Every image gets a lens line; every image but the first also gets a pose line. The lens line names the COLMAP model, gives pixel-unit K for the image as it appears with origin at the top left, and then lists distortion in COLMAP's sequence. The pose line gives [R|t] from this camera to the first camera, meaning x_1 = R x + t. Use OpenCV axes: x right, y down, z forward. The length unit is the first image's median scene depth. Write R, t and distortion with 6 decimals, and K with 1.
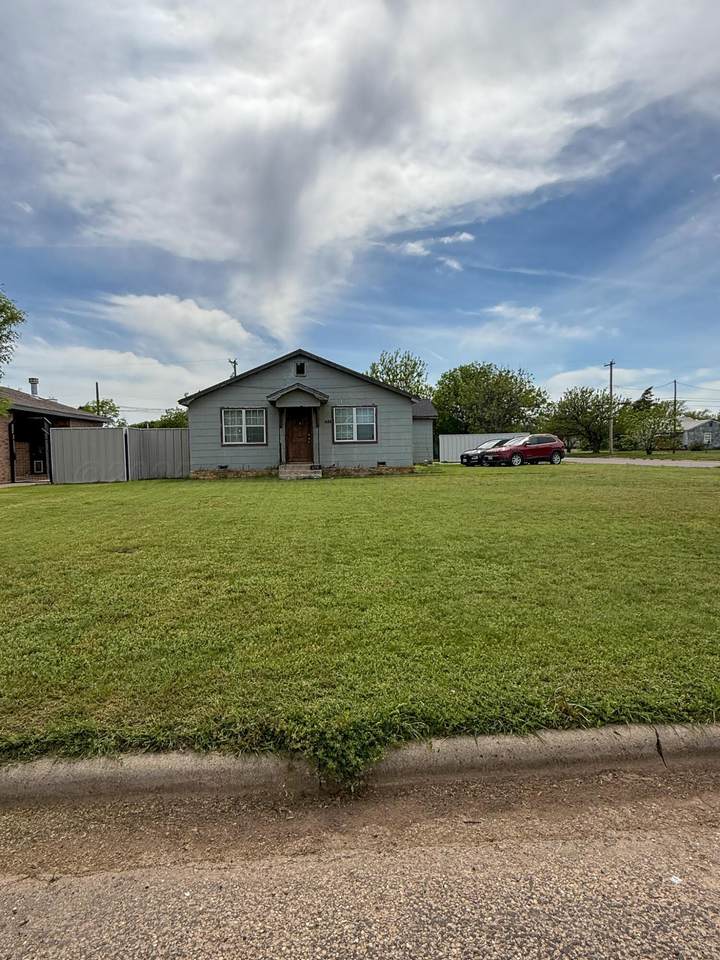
lens RADIAL K [[572.7, 0, 360.0], [0, 572.7, 480.0], [0, 0, 1]] dist [-0.003354, -0.001152]
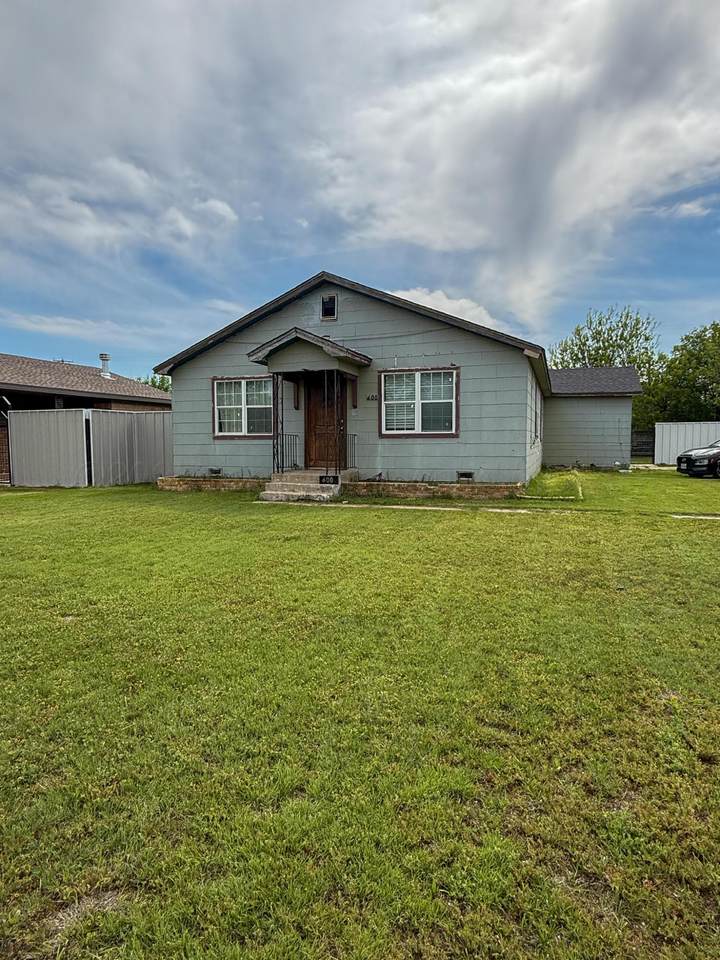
lens RADIAL K [[572.7, 0, 360.0], [0, 572.7, 480.0], [0, 0, 1]] dist [-0.003354, -0.001152]
pose [[0.916510, 0.044894, -0.397484, 0.162469], [-0.035729, 0.998898, 0.030437, -0.037653], [0.398412, -0.013694, 0.917104, 0.472633]]
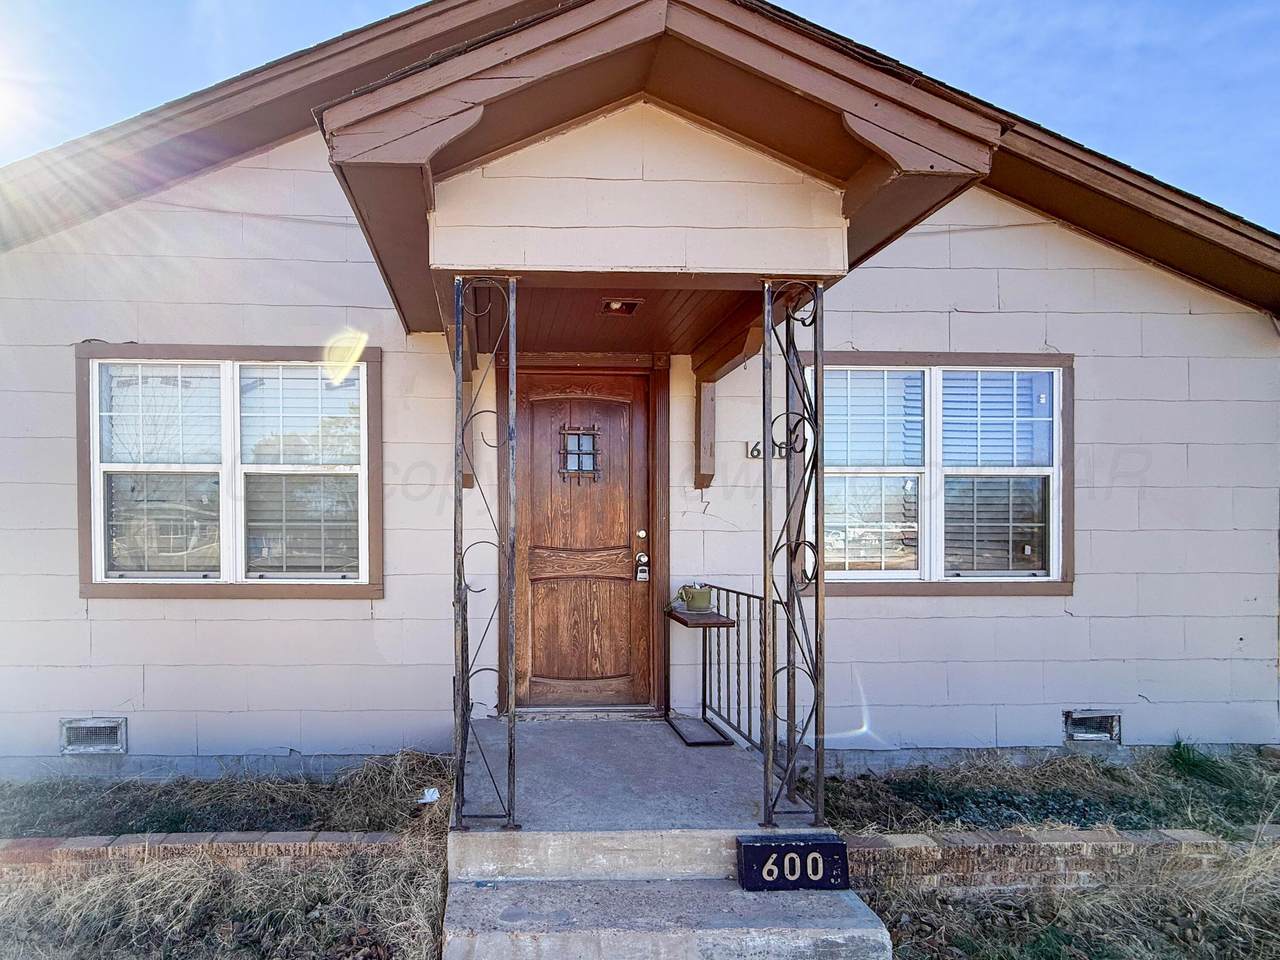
lens RADIAL K [[567.3, 0, 510.0], [0, 567.3, 539.5], [0, 0, 1]] dist [-0.000209, 0.000076]
pose [[0.998446, 0.023513, -0.050519, -0.118008], [-0.025212, 0.999129, -0.033248, -0.071277], [0.049693, 0.034470, 0.998170, 0.842997]]
